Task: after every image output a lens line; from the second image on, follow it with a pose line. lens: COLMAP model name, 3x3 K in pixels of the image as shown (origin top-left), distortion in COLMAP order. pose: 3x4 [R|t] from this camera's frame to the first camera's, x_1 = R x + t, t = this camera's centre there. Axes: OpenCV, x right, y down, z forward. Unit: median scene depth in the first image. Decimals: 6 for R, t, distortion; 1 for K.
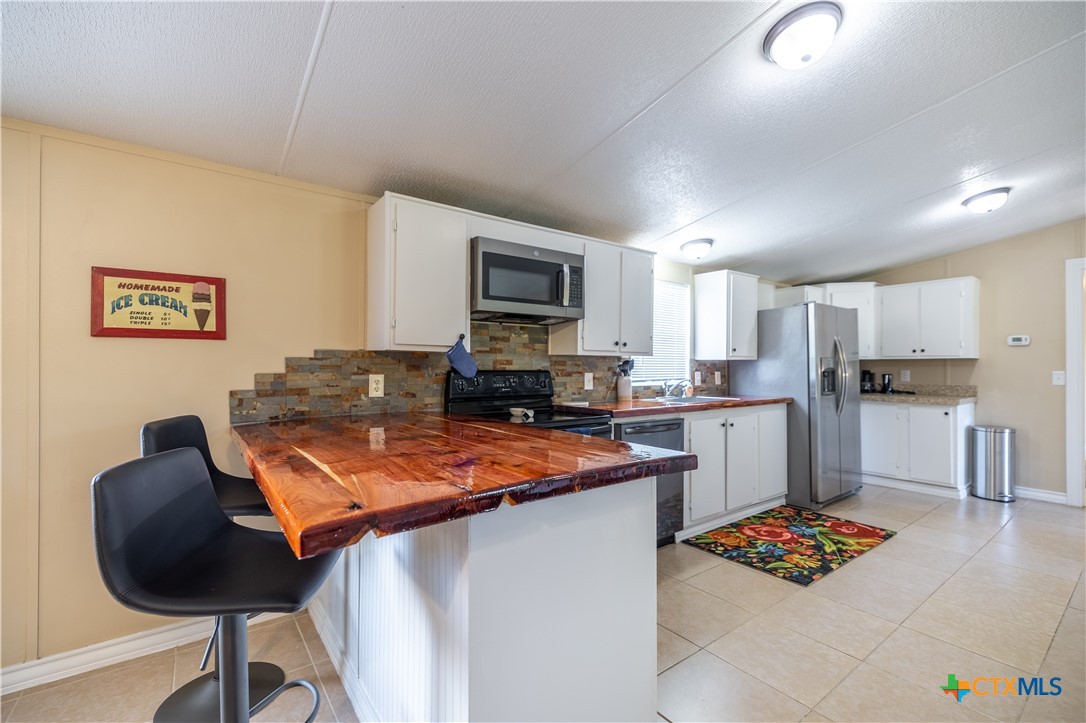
lens RADIAL K [[468.3, 0, 543.0], [0, 468.3, 361.5], [0, 0, 1]] dist [-0.001339, -0.000177]
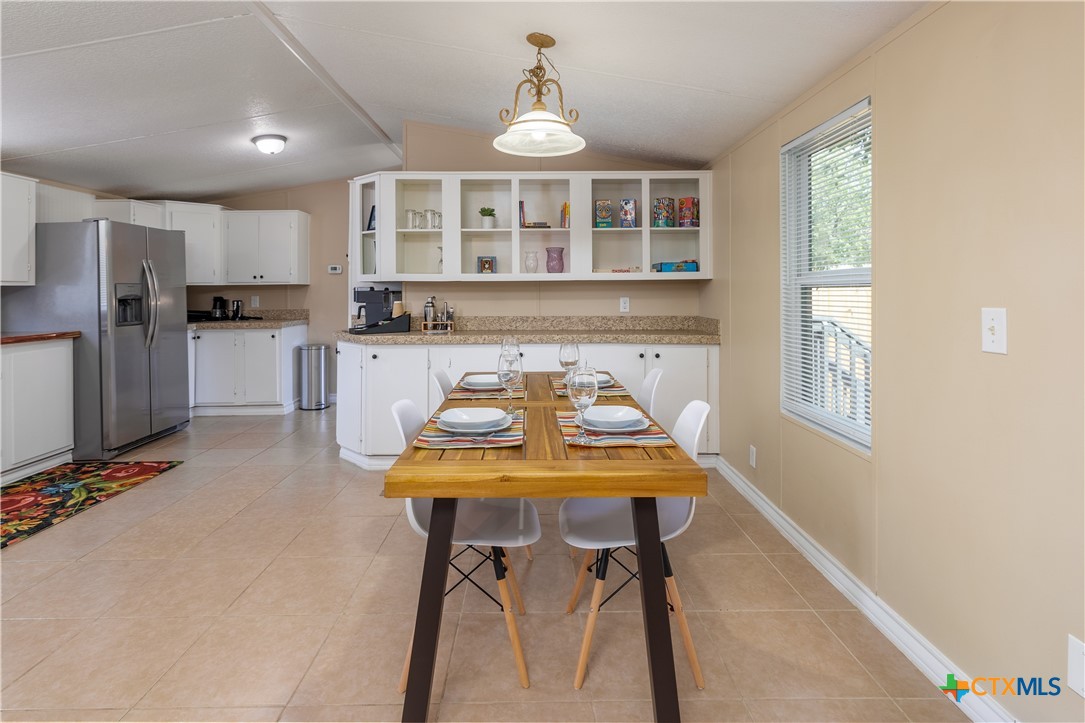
lens RADIAL K [[547.0, 0, 543.1], [0, 547.0, 286.4], [0, 0, 1]] dist [-0.000270, -0.000164]
pose [[0.580482, -0.000366, 0.814273, 0.283565], [0.000319, 1.000000, 0.000223, -0.003878], [-0.814273, 0.000130, 0.580482, -0.312338]]
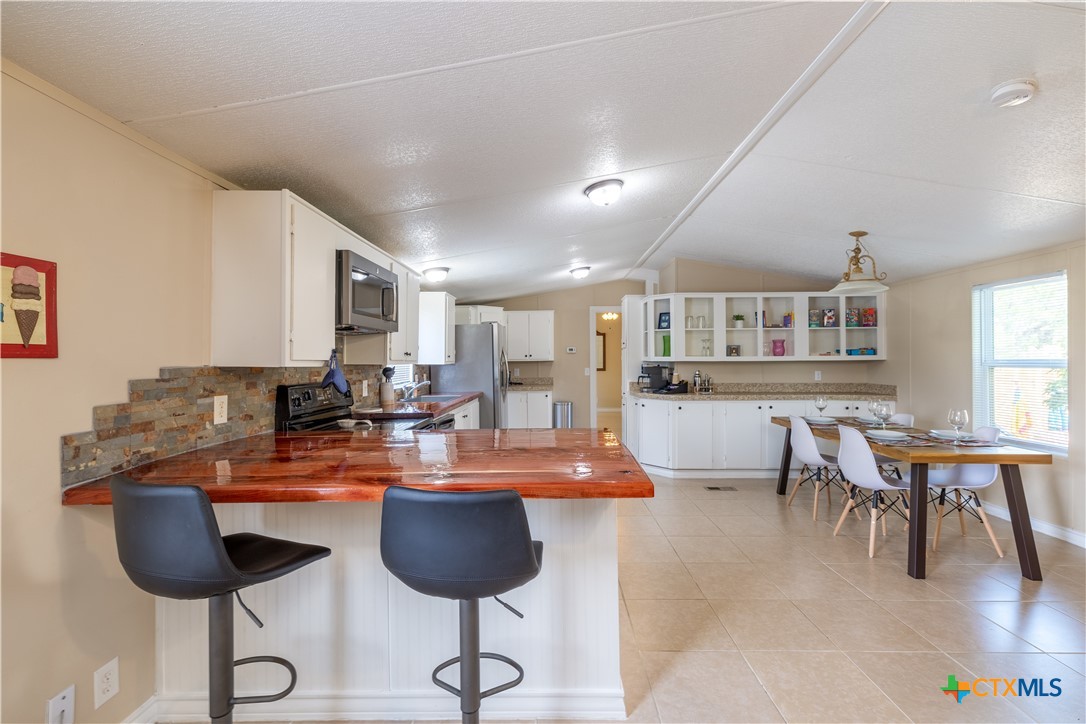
lens RADIAL K [[462.6, 0, 552.1], [0, 462.6, 355.8], [0, 0, 1]] dist [-0.000320, 0.000072]
pose [[0.603698, 0.000543, 0.797213, -0.527436], [-0.000026, 1.000000, -0.000661, -0.033415], [-0.797213, 0.000378, 0.603698, 0.048303]]
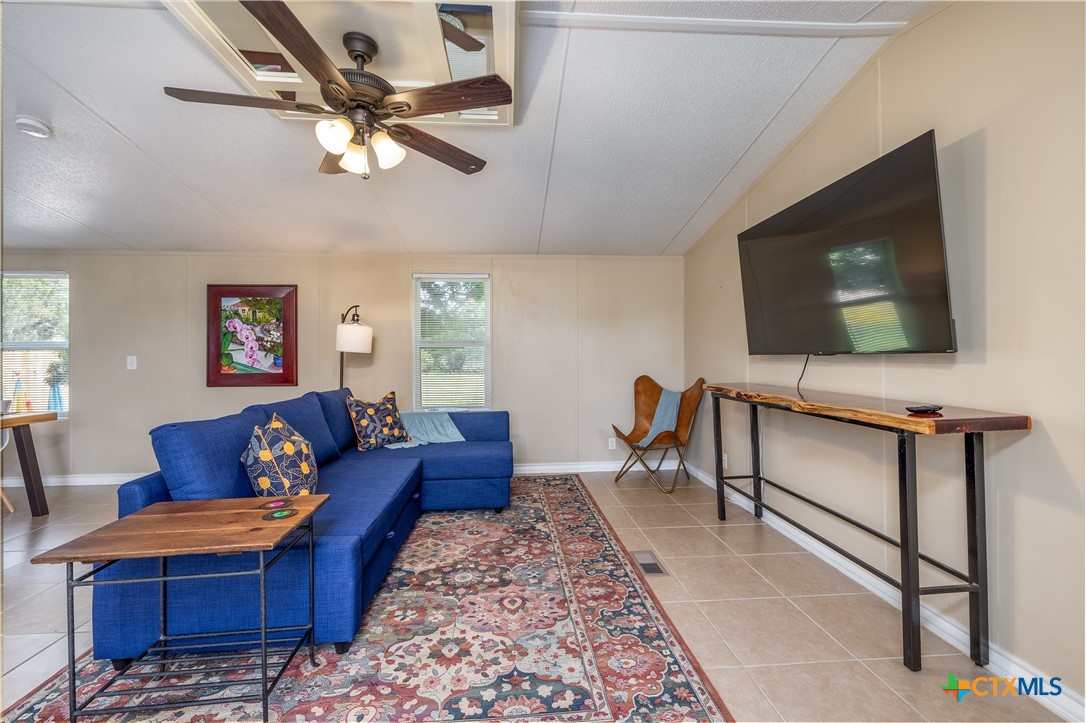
lens RADIAL K [[462.6, 0, 552.1], [0, 462.6, 355.3], [0, 0, 1]] dist [-0.000320, 0.000072]
pose [[-0.843733, 0.002247, 0.536758, -0.904422], [-0.001506, 0.999977, -0.006553, 0.026357], [-0.536760, -0.006337, -0.843711, 0.132642]]
